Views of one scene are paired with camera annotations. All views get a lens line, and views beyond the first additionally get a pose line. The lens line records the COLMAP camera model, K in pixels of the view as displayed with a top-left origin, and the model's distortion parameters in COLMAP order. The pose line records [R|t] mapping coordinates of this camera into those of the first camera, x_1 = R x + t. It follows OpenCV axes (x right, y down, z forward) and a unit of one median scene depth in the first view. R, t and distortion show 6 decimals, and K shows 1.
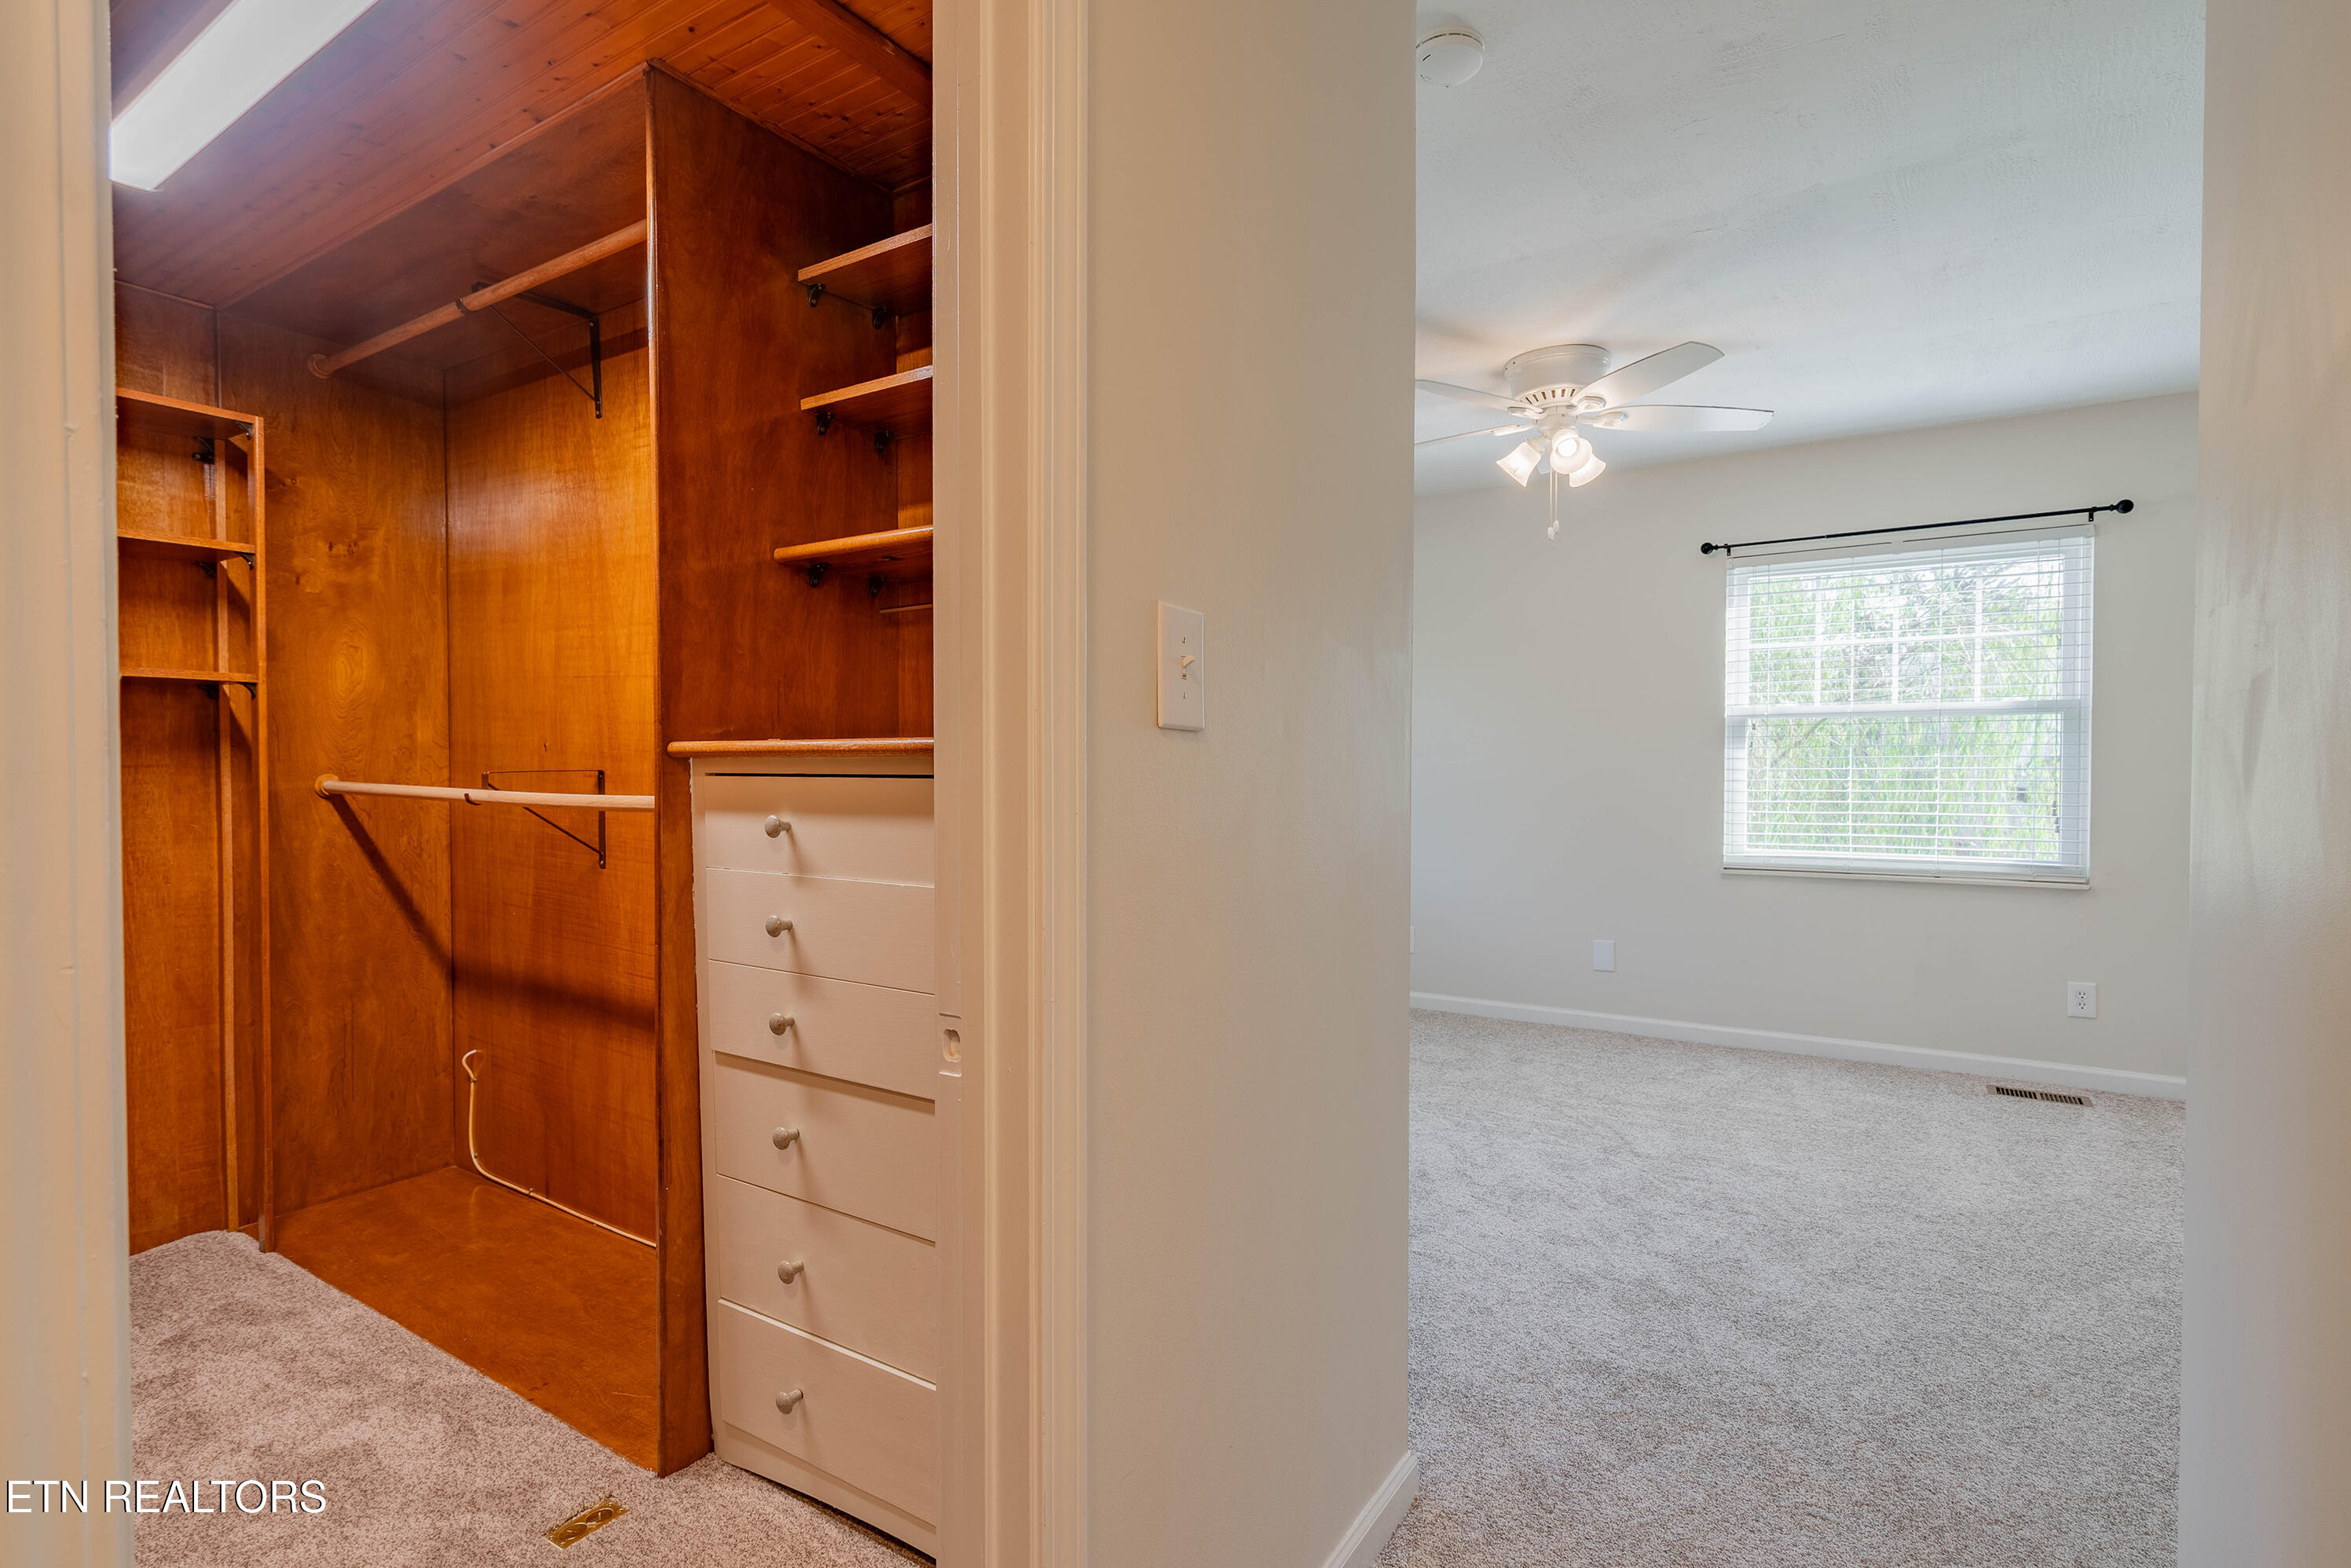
lens RADIAL K [[1157.3, 0, 1188.5], [0, 1157.3, 781.7], [0, 0, 1]] dist [-0.000407, 0.000194]
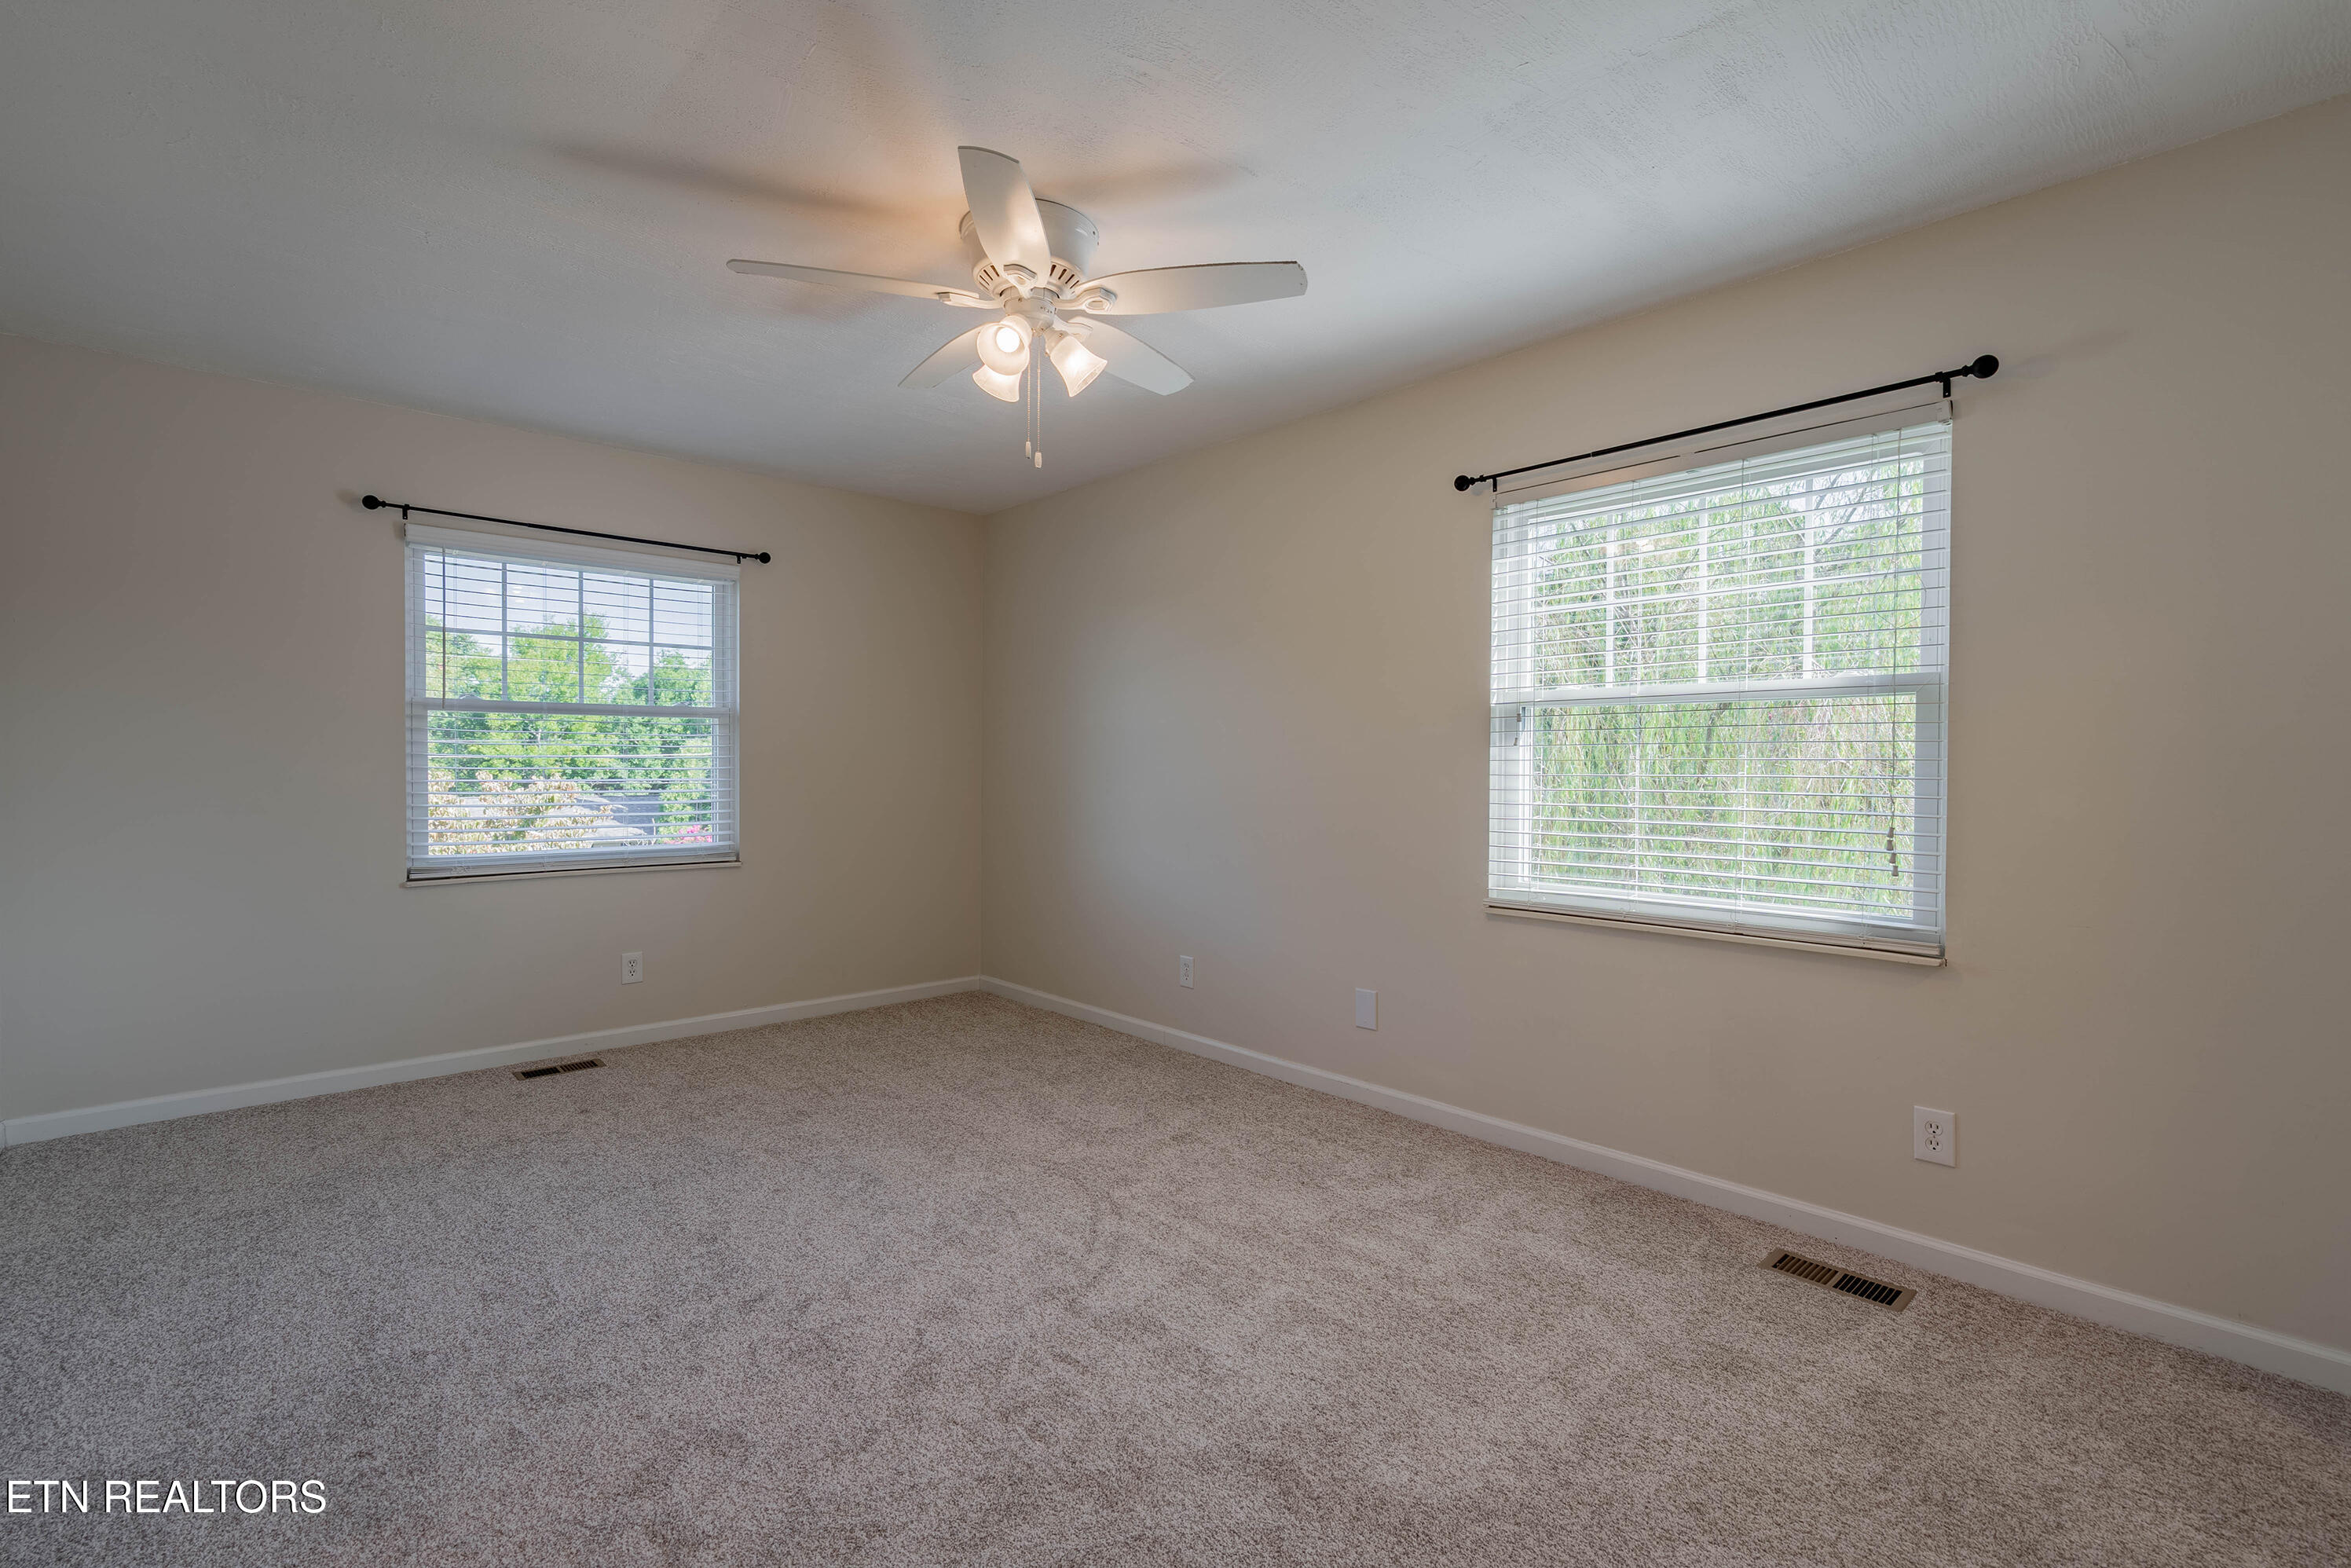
lens RADIAL K [[1078.5, 0, 1260.2], [0, 1078.5, 770.3], [0, 0, 1]] dist [-0.004152, 0.002394]
pose [[0.964737, 0.009701, -0.263036, 0.559784], [-0.012193, 0.999895, -0.007841, -0.006485], [0.262933, 0.010772, 0.964754, 0.314939]]
